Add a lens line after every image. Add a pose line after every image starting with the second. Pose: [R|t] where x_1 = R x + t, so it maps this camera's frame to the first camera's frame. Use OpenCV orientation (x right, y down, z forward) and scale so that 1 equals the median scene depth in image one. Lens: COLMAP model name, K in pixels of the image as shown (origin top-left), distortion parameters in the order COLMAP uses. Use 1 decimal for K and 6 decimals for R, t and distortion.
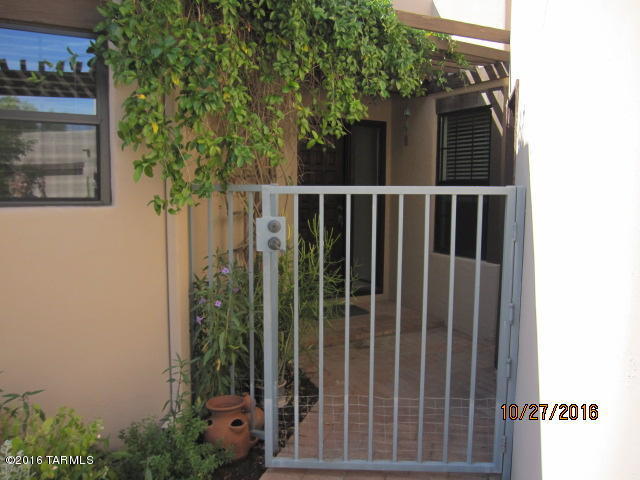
lens RADIAL K [[522.0, 0, 320.0], [0, 522.0, 240.0], [0, 0, 1]] dist [-0.058991, 0.005731]
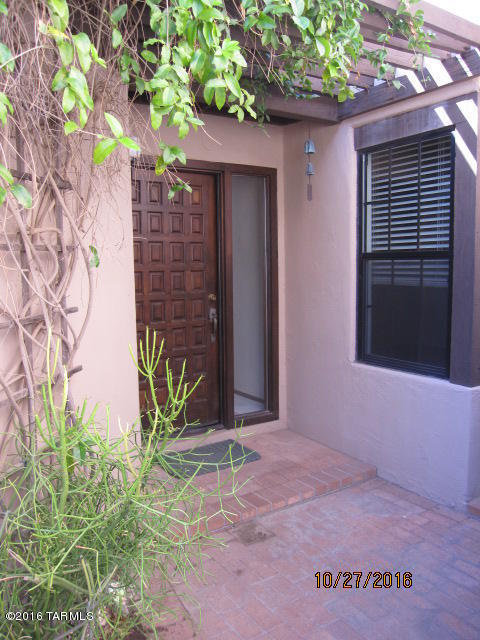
lens RADIAL K [[522.0, 0, 240.0], [0, 522.0, 320.0], [0, 0, 1]] dist [-0.058991, 0.005731]
pose [[0.996585, -0.030815, 0.076604, 0.028115], [0.030433, 0.999518, 0.006142, -0.044322], [-0.076756, -0.003789, 0.997043, 0.415186]]
